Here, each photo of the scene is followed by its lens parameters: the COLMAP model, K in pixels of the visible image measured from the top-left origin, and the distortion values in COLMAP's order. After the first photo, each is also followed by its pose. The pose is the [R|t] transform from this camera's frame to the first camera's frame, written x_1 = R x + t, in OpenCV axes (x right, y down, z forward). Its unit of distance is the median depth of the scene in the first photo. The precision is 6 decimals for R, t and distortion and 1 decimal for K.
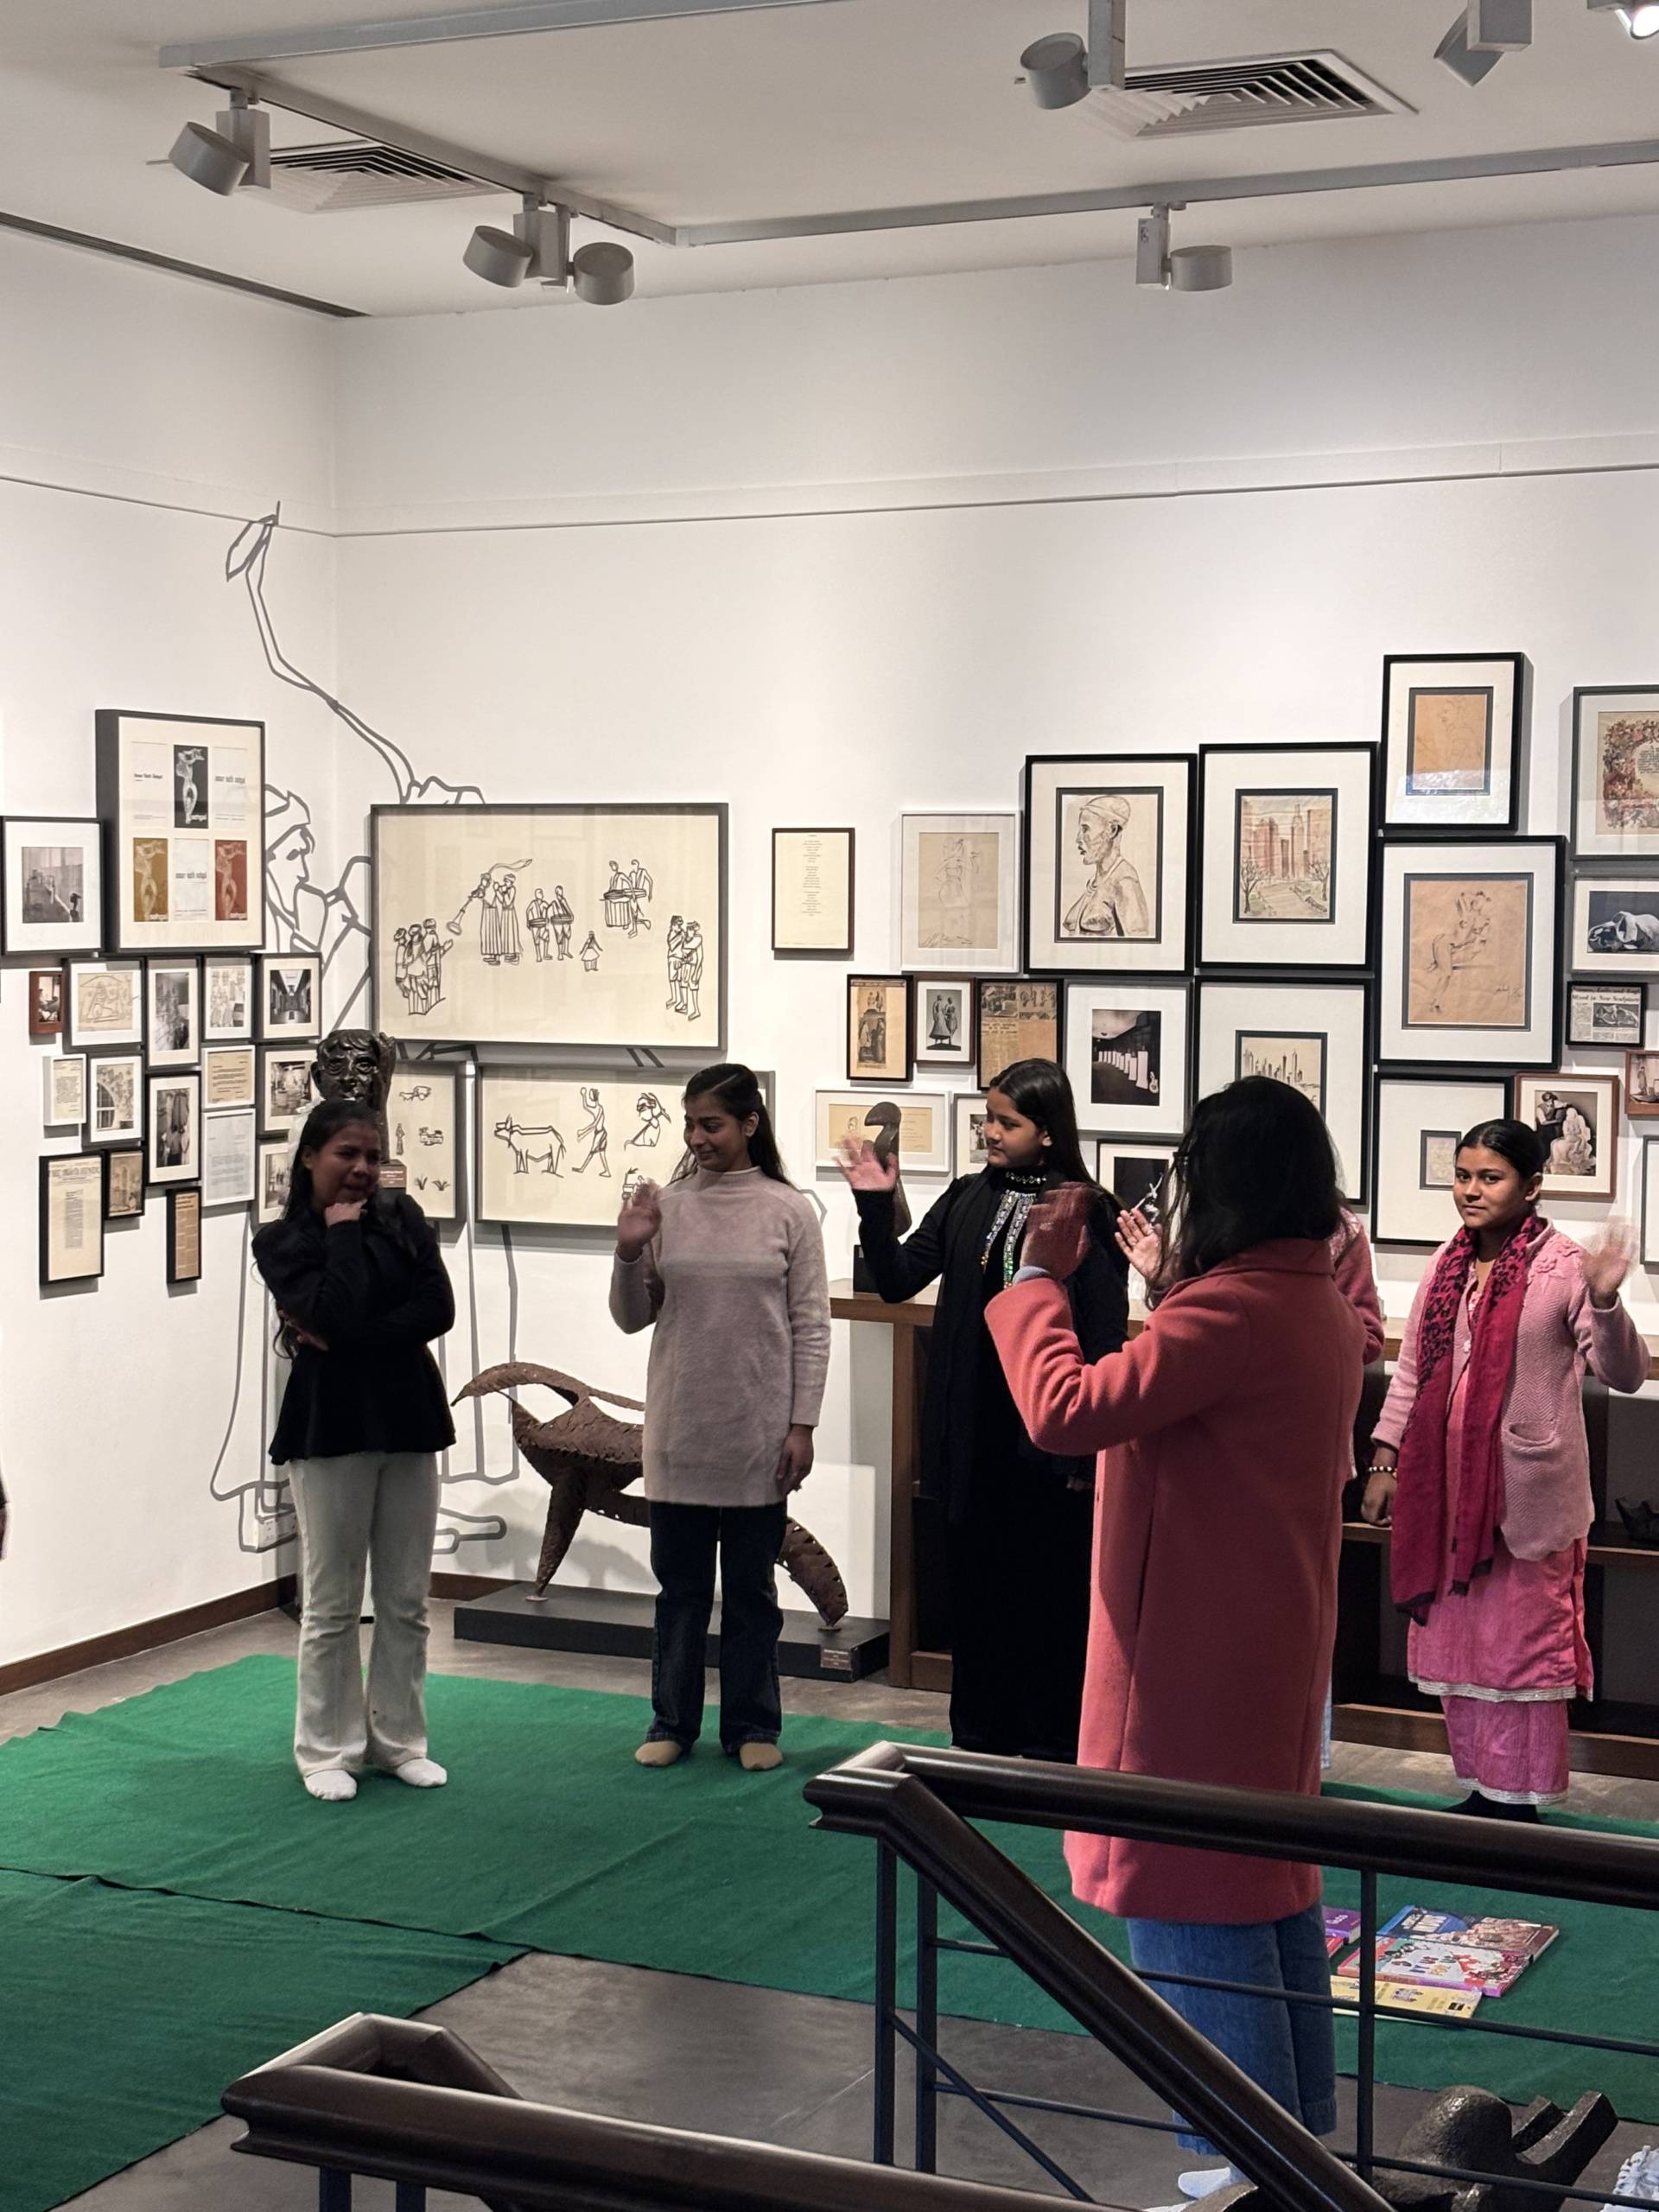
lens RADIAL K [[3590.0, 0, 828.7], [0, 3590.0, 1107.2], [0, 0, 1]] dist [0.278094, 0.000000]
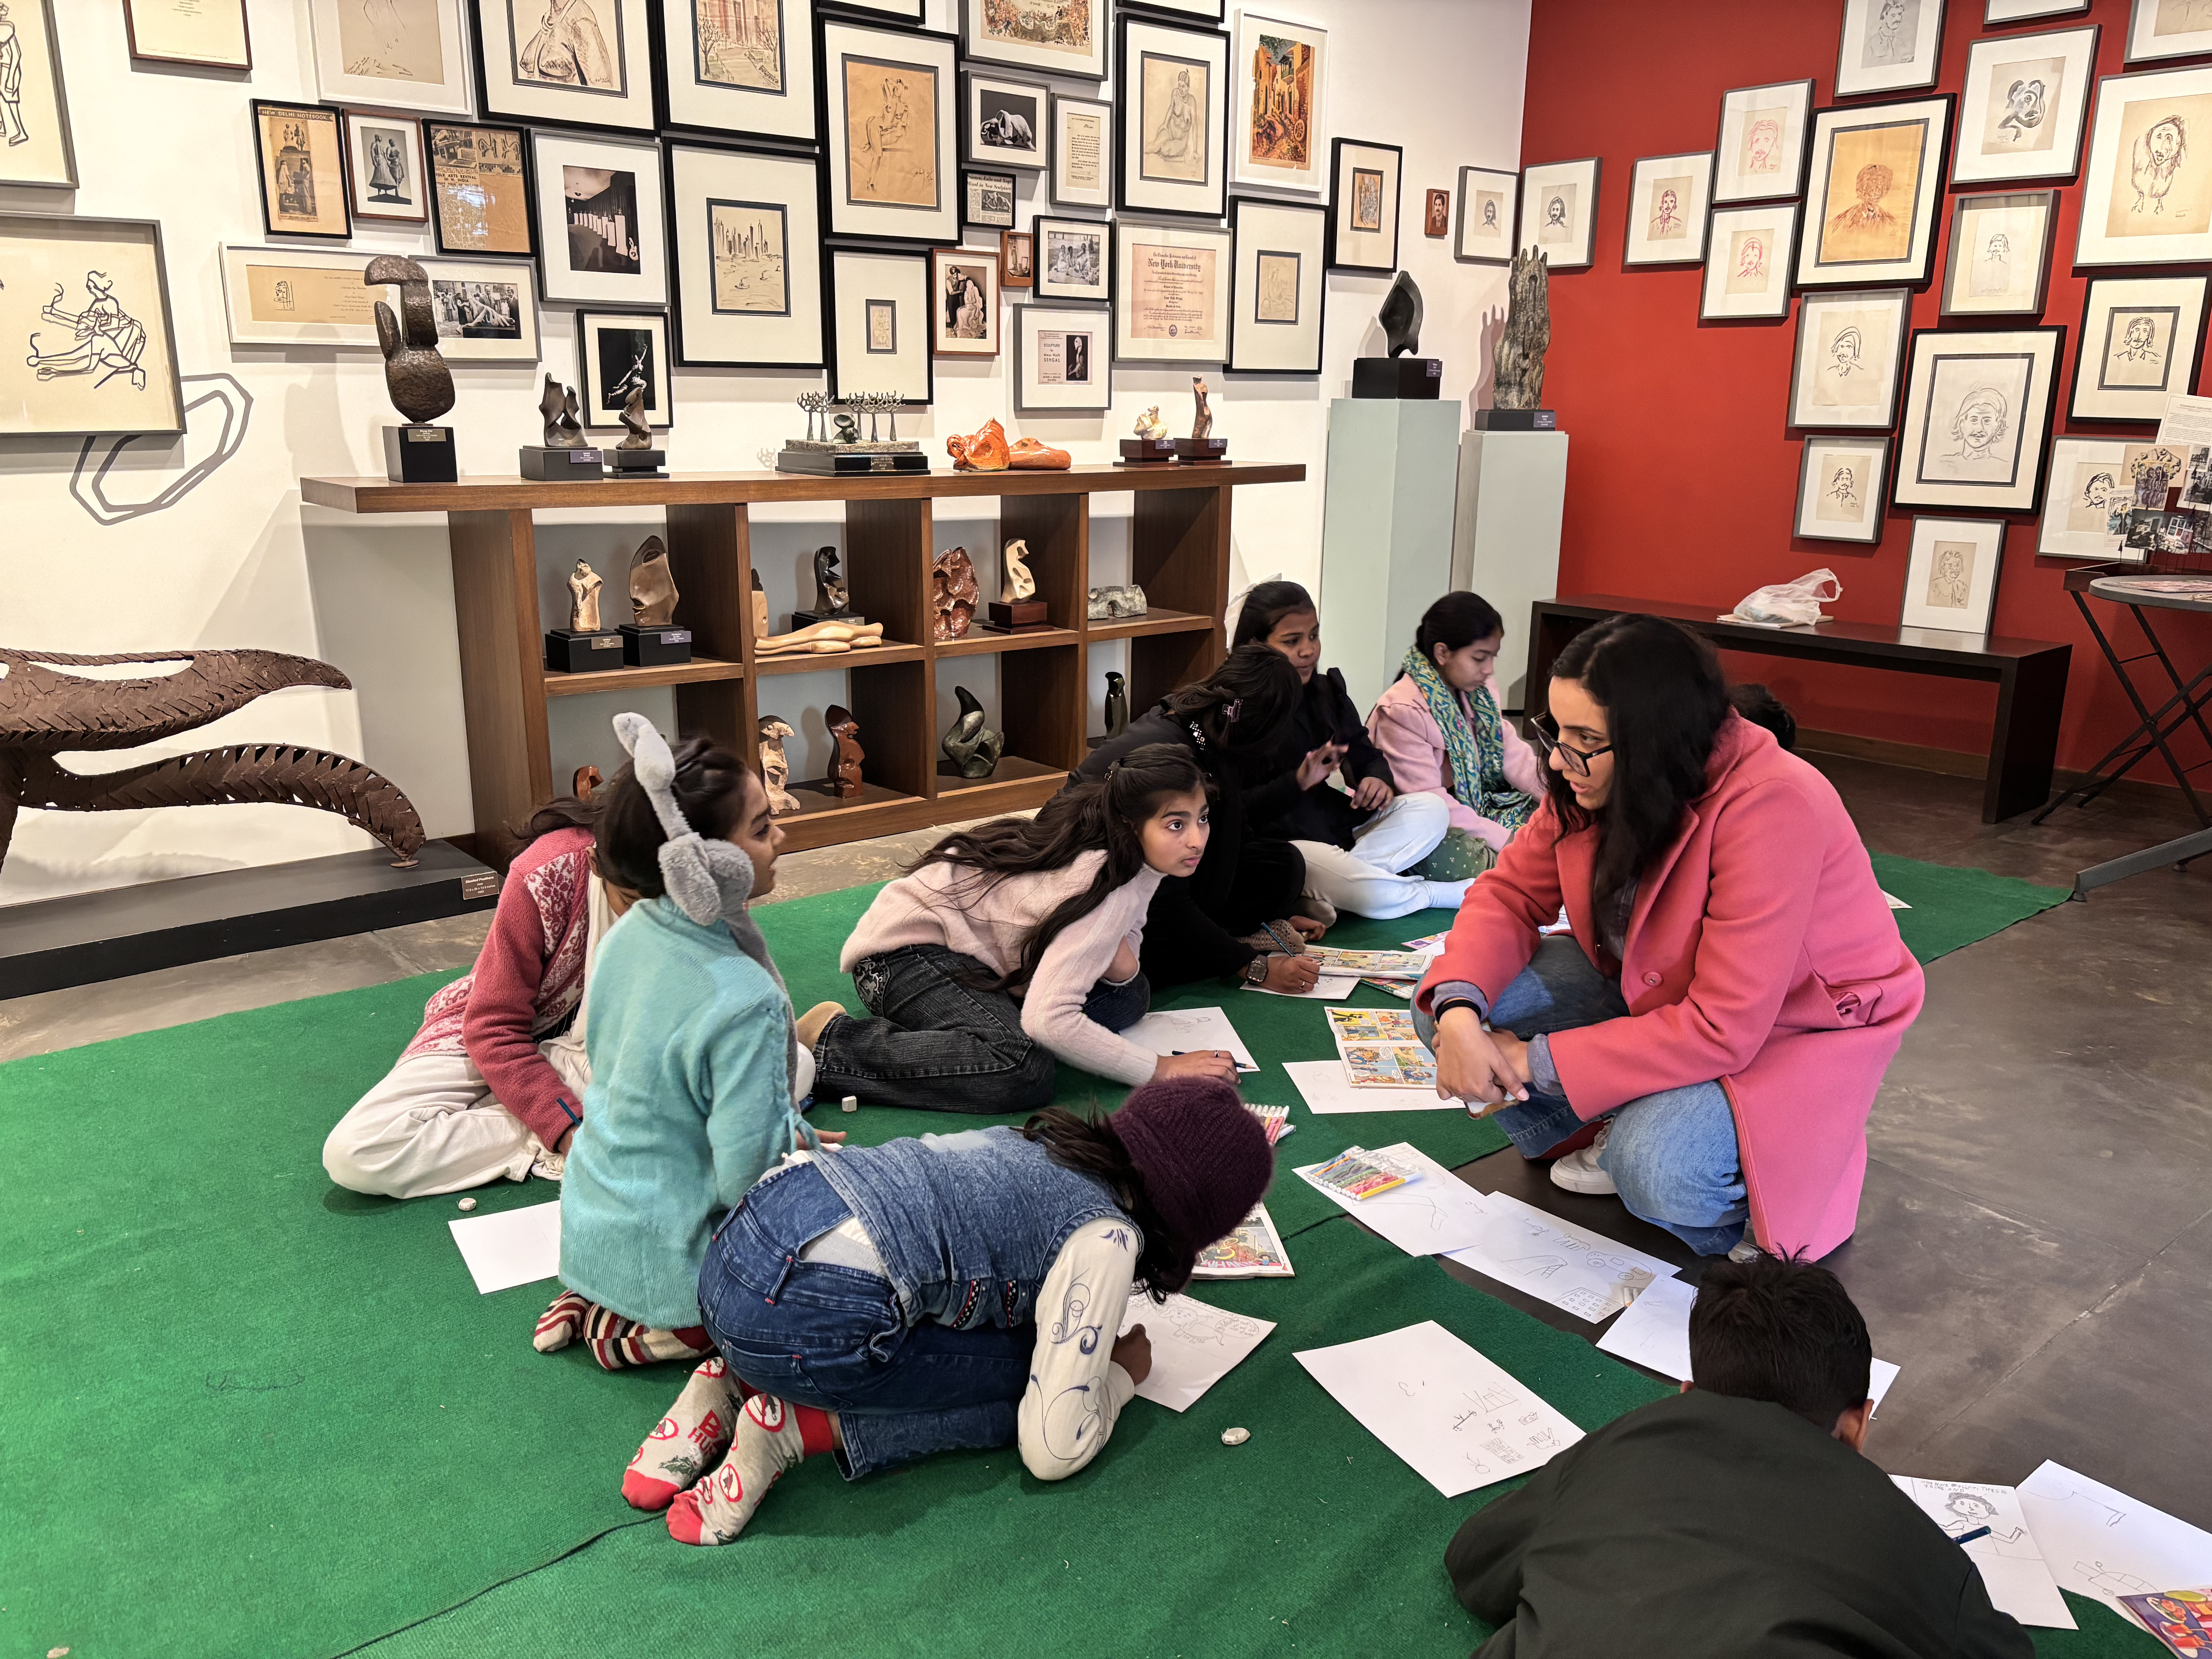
lens RADIAL K [[1666.5, 0, 1102.7], [0, 1666.5, 814.9], [0, 0, 1]] dist [0.072366, -0.088804]
pose [[0.425991, -0.234463, 0.873819, -0.299310], [0.048654, 0.970376, 0.236652, 0.041354], [-0.903418, -0.058297, 0.424779, 0.677593]]
